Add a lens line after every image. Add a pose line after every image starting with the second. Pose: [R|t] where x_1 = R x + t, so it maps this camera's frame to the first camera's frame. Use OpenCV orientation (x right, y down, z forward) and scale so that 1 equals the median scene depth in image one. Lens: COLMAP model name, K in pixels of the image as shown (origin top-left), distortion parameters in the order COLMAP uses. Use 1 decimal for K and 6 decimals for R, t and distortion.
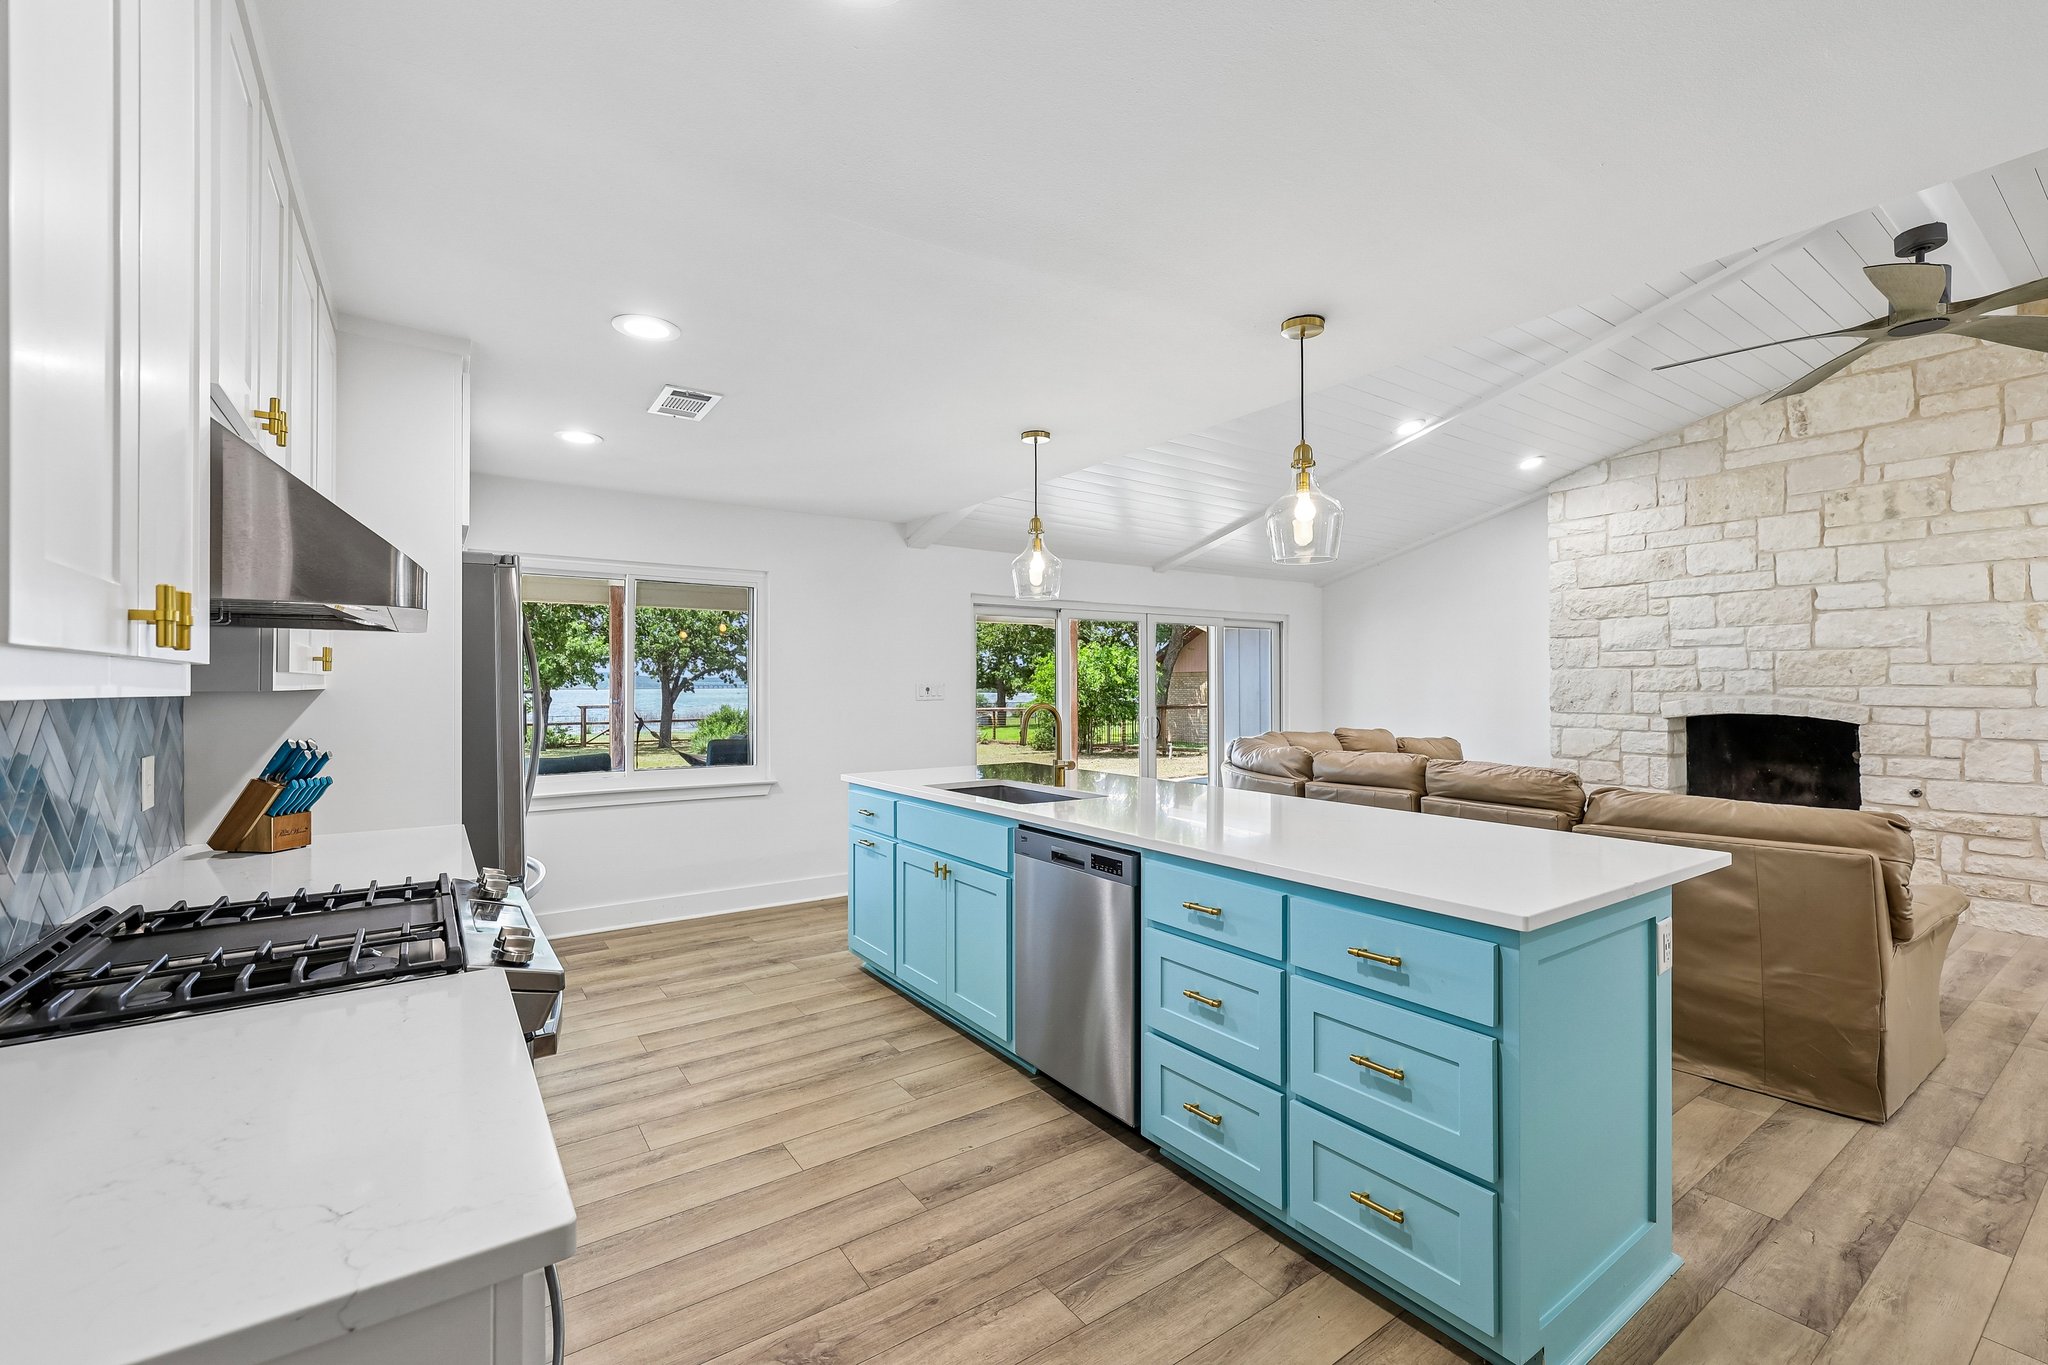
lens RADIAL K [[858.1, 0, 1029.7], [0, 858.1, 682.1], [0, 0, 1]] dist [-0.001680, 0.000144]
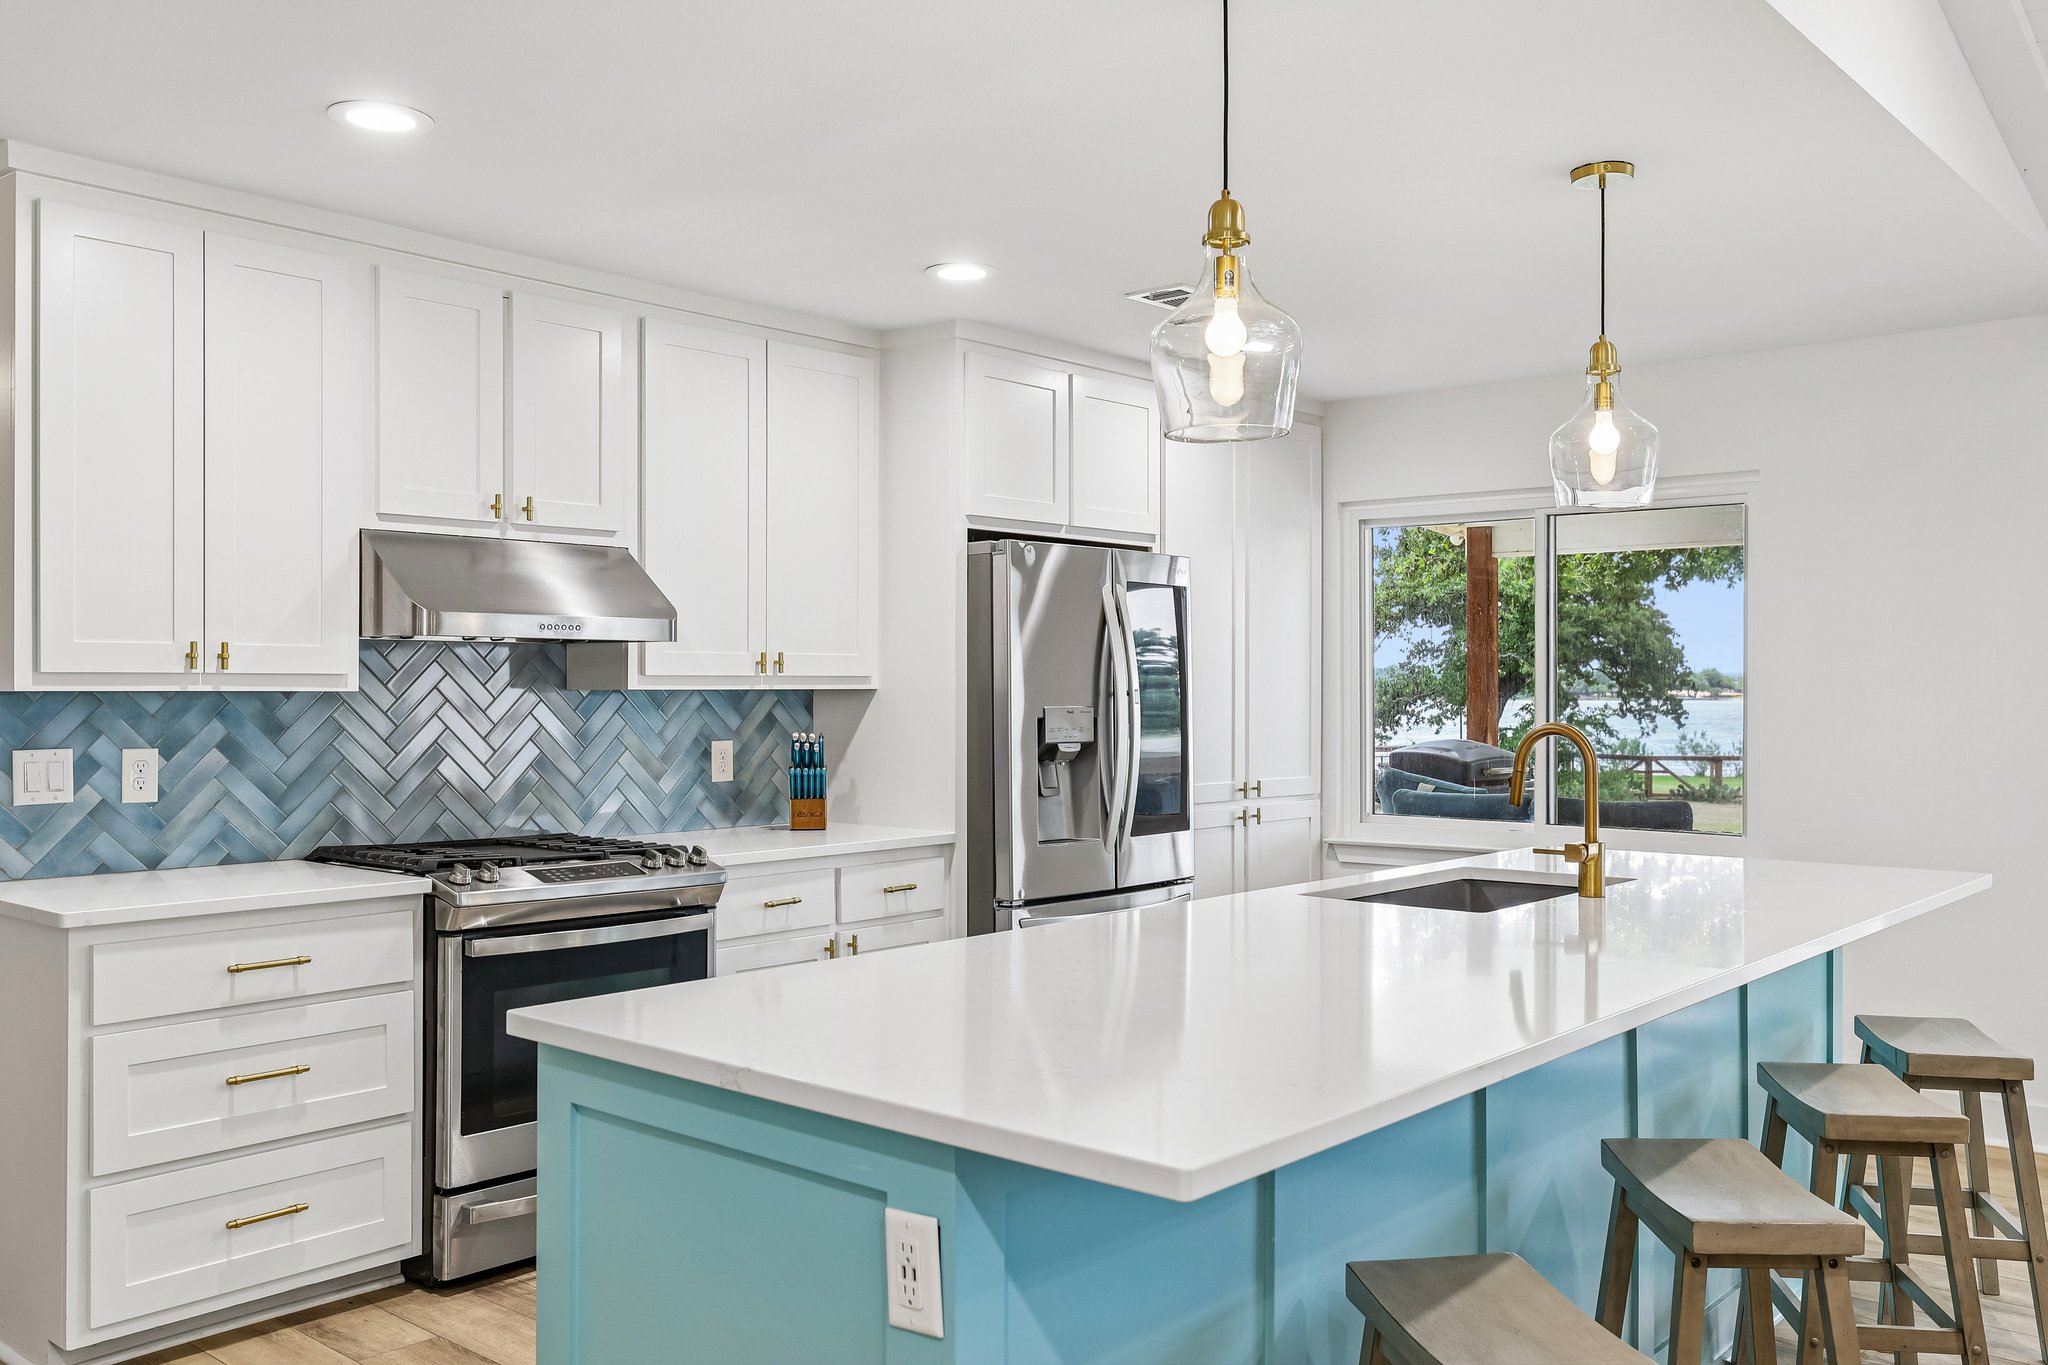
lens RADIAL K [[1712.1, 0, 1024.0], [0, 1712.1, 682.5], [0, 0, 1]] dist [-0.001949, -0.012916]
pose [[0.242256, -0.001289, -0.970212, 0.864867], [0.000525, 0.999999, -0.001197, 0.001980], [0.970212, -0.000219, 0.242256, 0.449060]]
